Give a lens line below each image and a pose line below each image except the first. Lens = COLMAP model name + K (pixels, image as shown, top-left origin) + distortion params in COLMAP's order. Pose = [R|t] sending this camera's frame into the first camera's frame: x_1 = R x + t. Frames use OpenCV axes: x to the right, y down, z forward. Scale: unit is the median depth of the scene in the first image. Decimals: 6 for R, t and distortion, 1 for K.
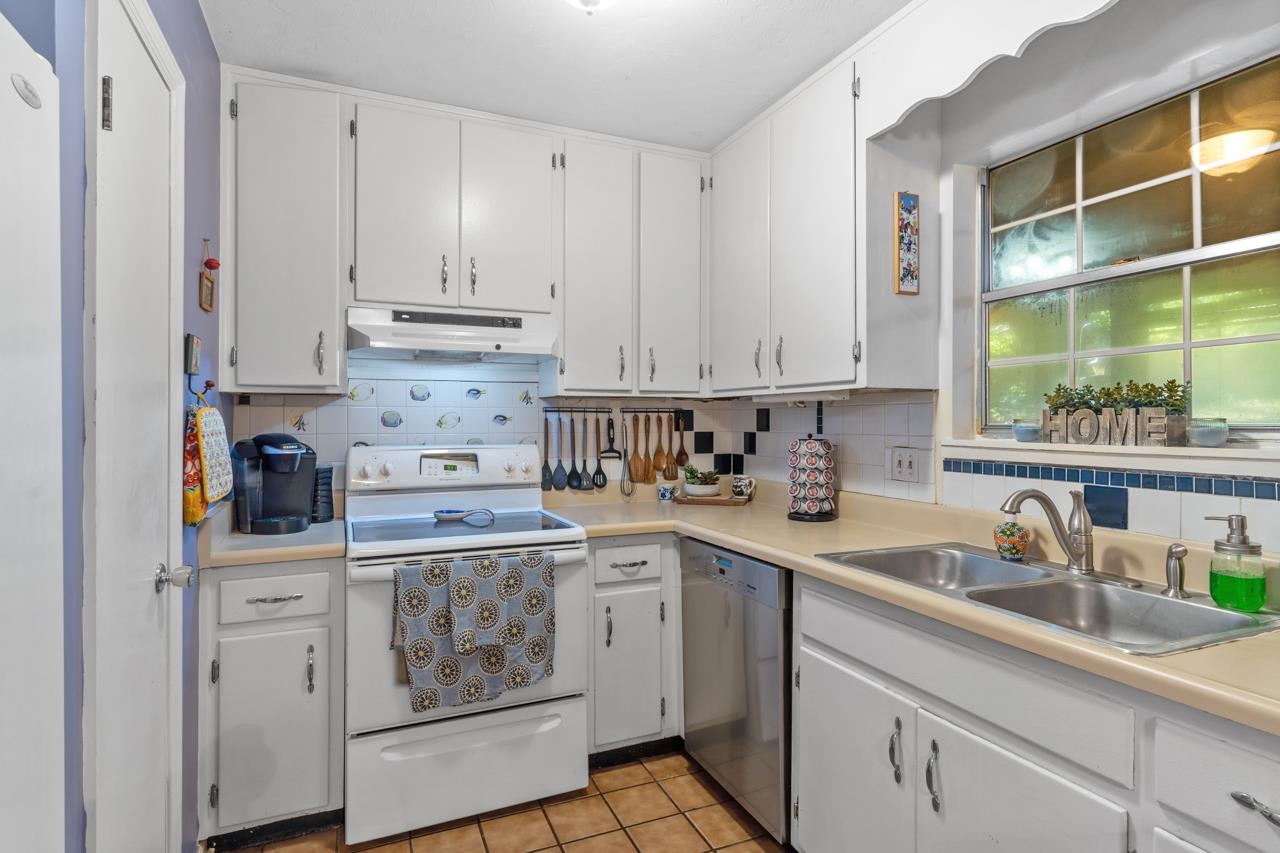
lens RADIAL K [[655.5, 0, 640.6], [0, 655.5, 416.8], [0, 0, 1]] dist [0.000955, 0.000442]
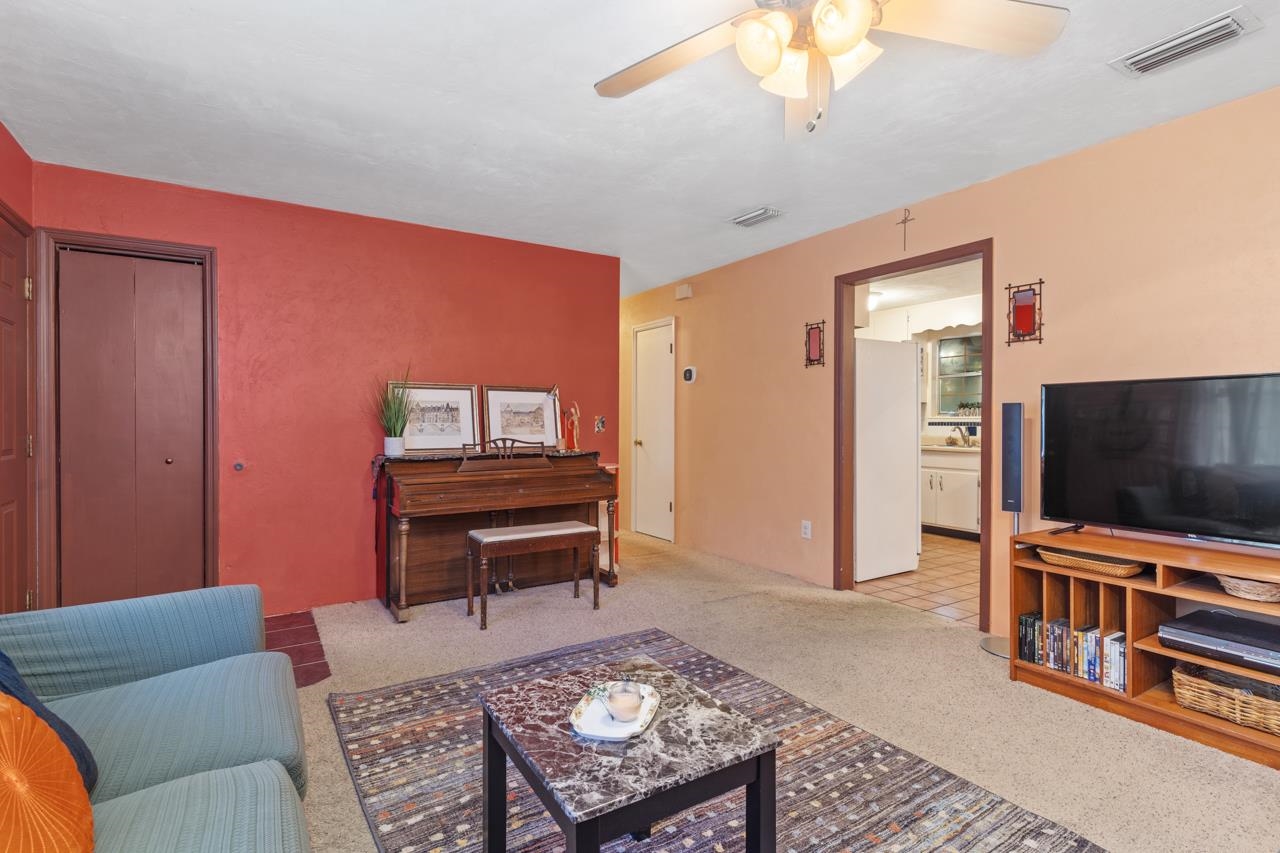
lens RADIAL K [[612.2, 0, 637.8], [0, 612.2, 417.2], [0, 0, 1]] dist [-0.000103, -0.000222]
pose [[0.988224, 0.006690, 0.152870, -1.347597], [-0.006960, 0.999975, 0.001231, 0.037524], [-0.152858, -0.002281, 0.988246, -1.712534]]
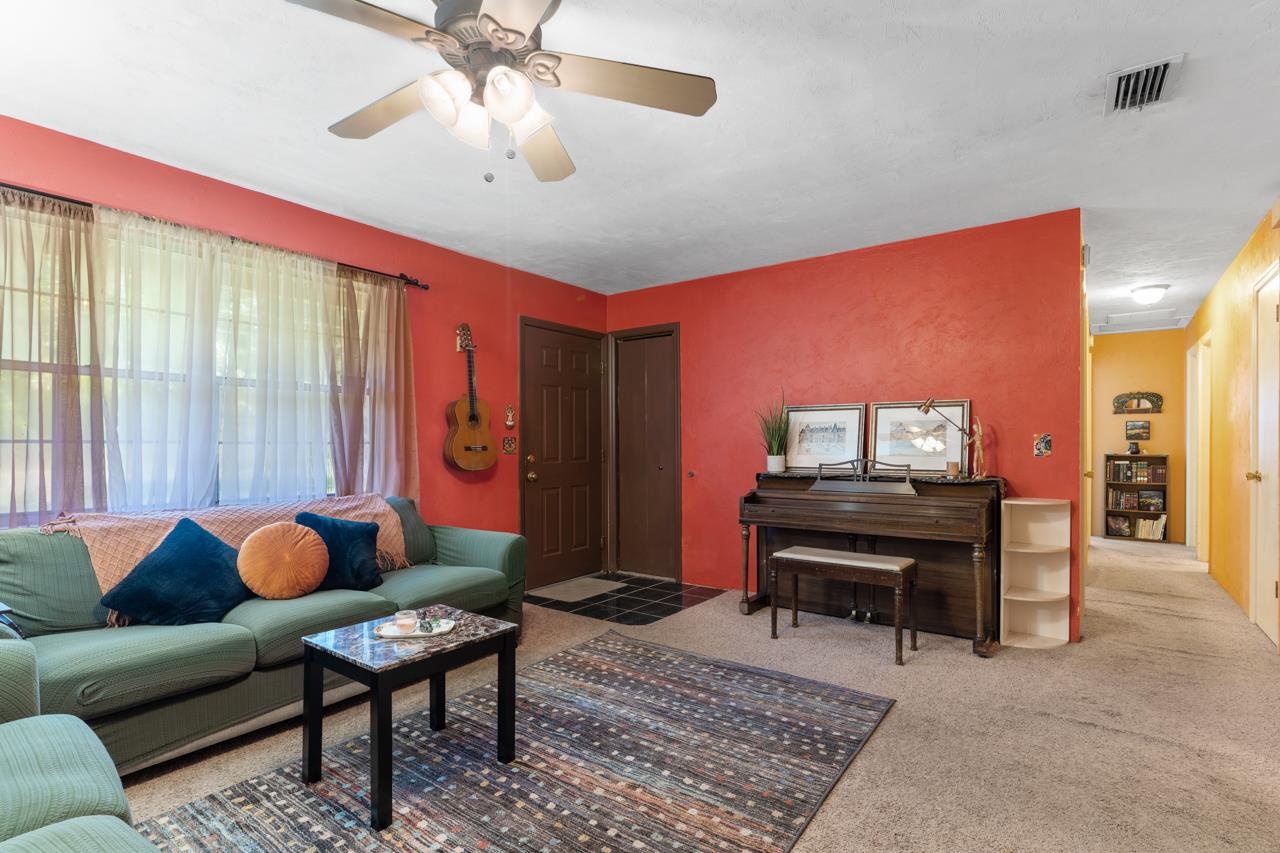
lens RADIAL K [[622.3, 0, 630.2], [0, 622.3, 435.2], [0, 0, 1]] dist [0.000998, 0.000097]
pose [[0.488449, -0.005421, -0.872576, -0.380853], [0.008218, 0.999965, -0.001612, 0.035462], [0.872554, -0.006384, 0.488476, -1.329869]]
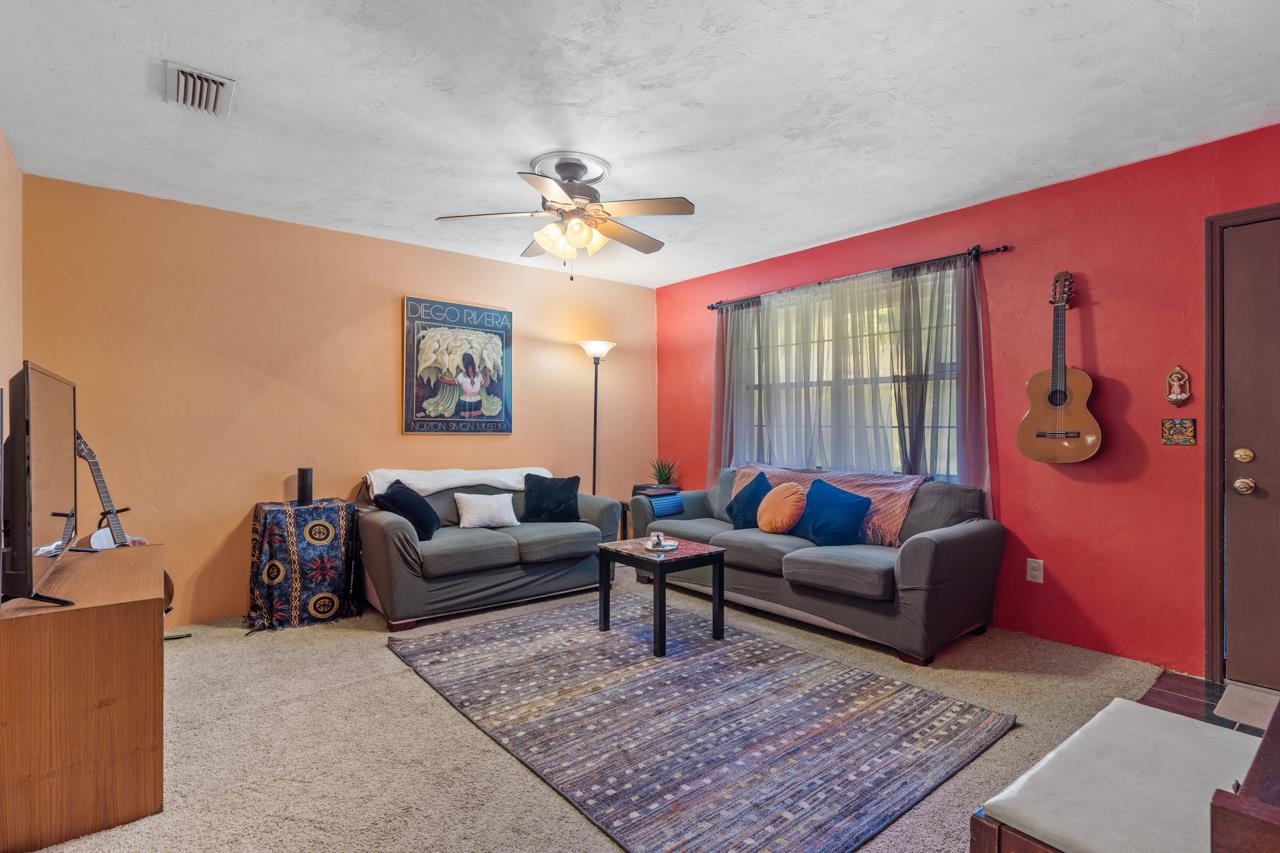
lens RADIAL K [[612.2, 0, 637.8], [0, 612.2, 417.2], [0, 0, 1]] dist [-0.000103, -0.000222]
pose [[-0.964583, 0.000018, -0.263779, -0.881194], [0.006431, 0.999704, -0.023448, 0.052616], [0.263701, -0.024314, -0.964298, 0.106582]]
